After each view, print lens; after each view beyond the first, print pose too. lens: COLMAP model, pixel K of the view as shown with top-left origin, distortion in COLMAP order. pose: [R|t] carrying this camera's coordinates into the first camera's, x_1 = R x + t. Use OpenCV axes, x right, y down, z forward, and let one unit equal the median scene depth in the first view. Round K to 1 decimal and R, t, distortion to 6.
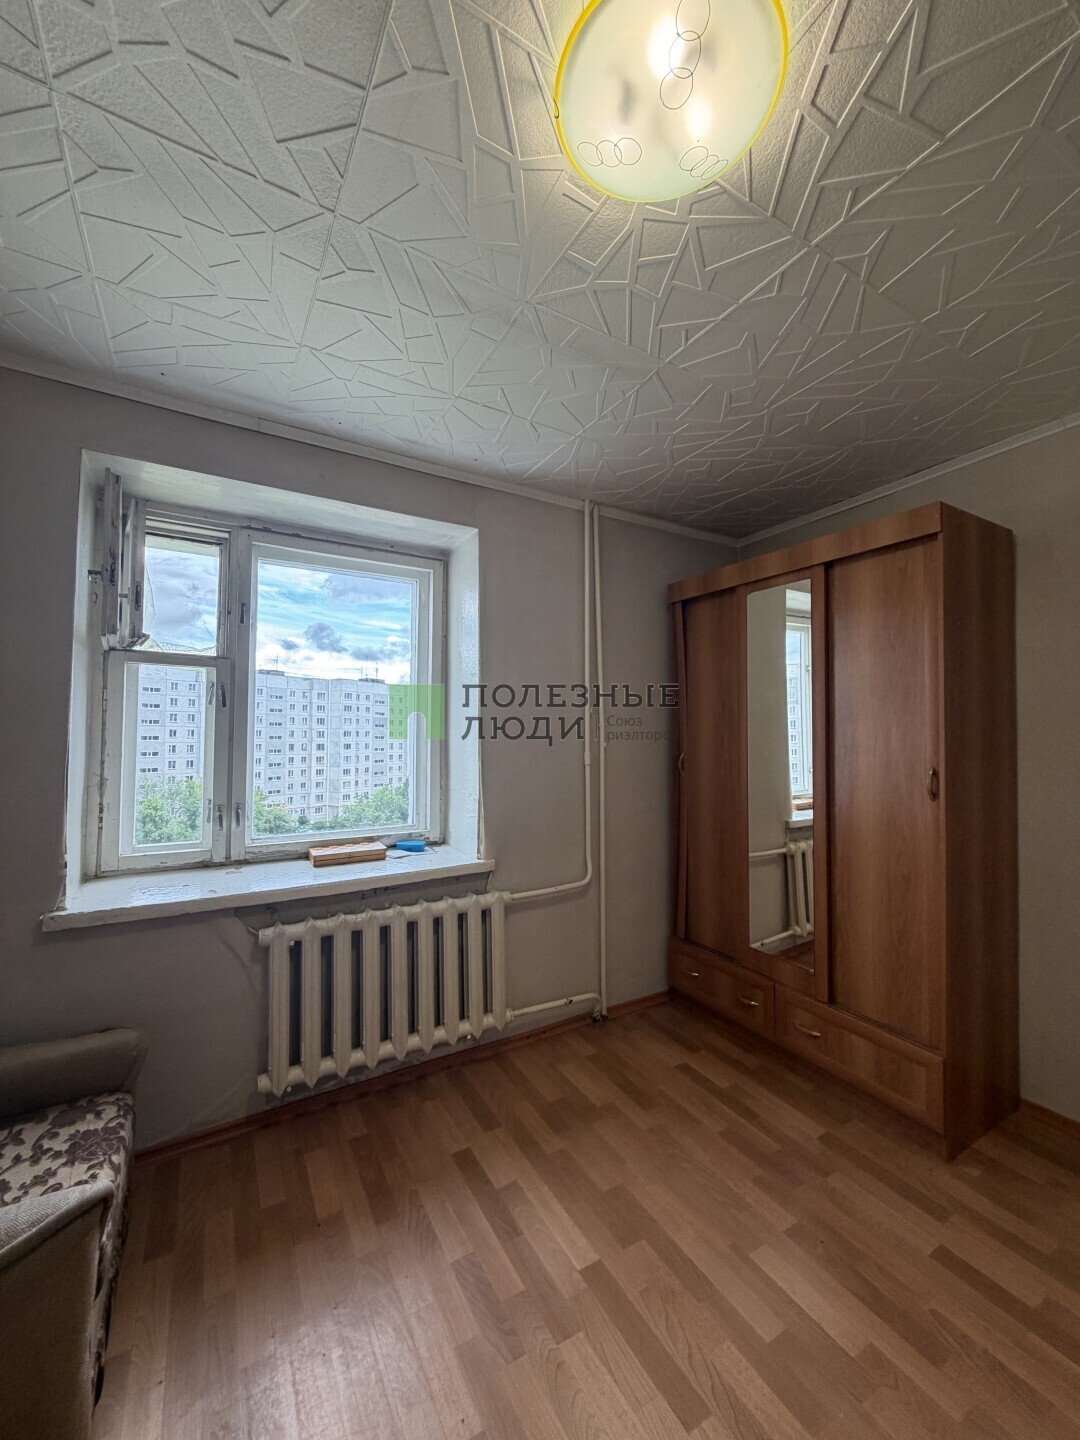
lens RADIAL K [[571.2, 0, 541.1], [0, 571.2, 715.6], [0, 0, 1]] dist [-0.001442, -0.000009]
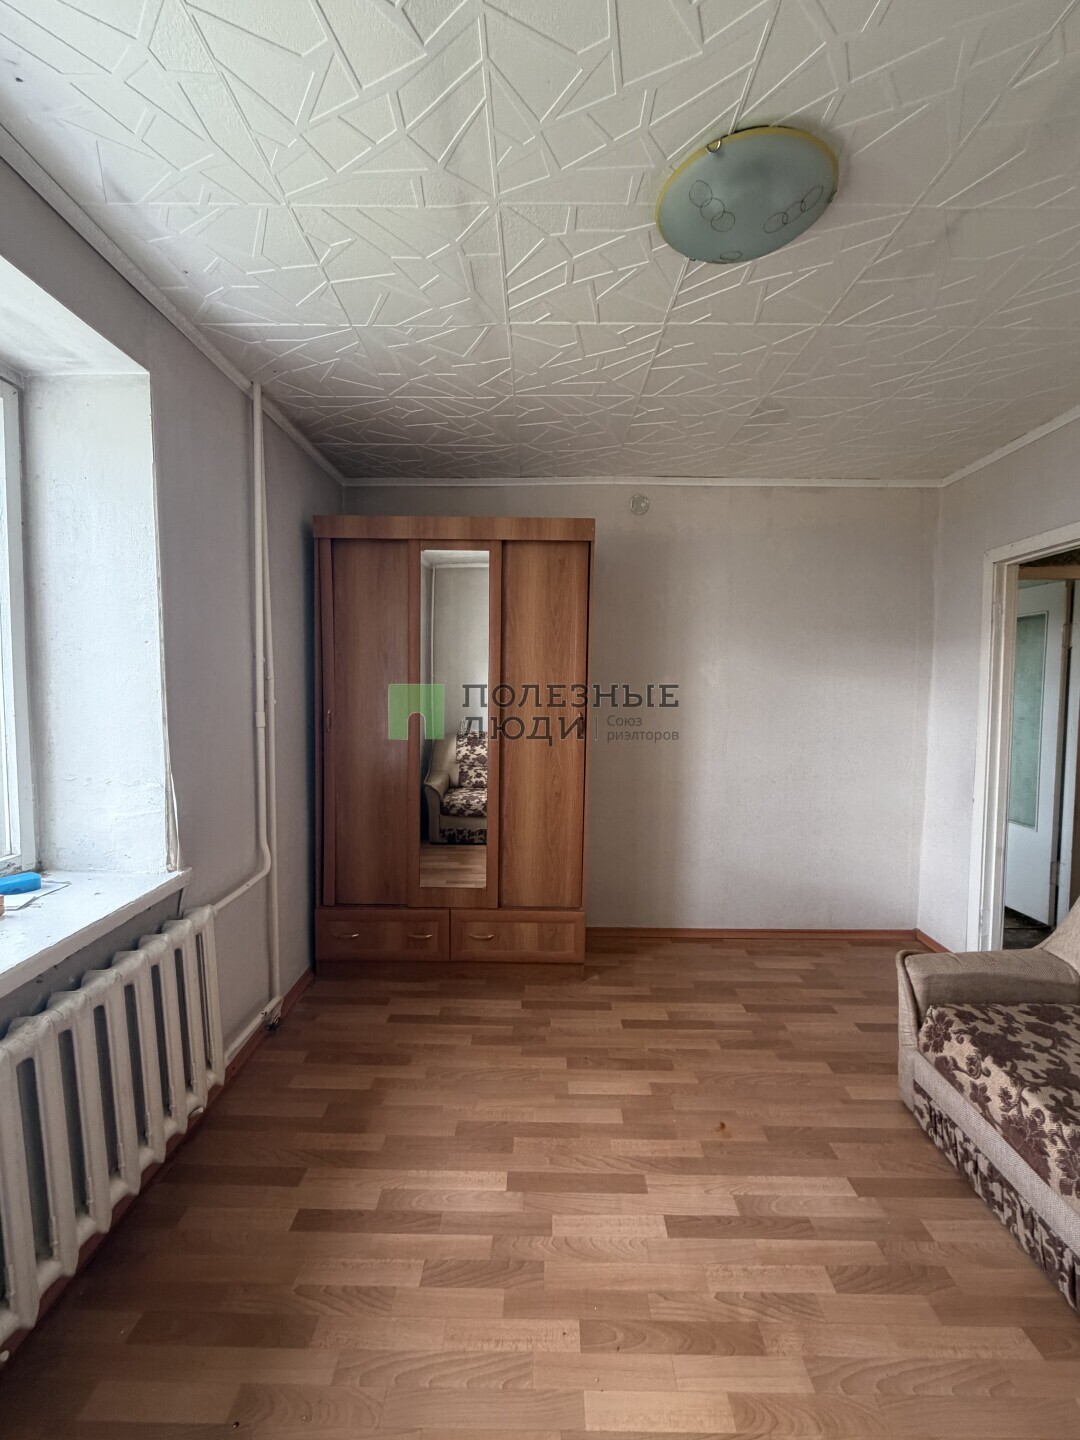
lens RADIAL K [[626.5, 0, 540.0], [0, 626.5, 720.0], [0, 0, 1]] dist [0.000337, -0.000104]
pose [[0.509708, -0.052173, 0.858764, -0.619552], [-0.029926, 0.996480, 0.078302, -0.006112], [-0.859827, -0.065611, 0.506353, 0.286110]]
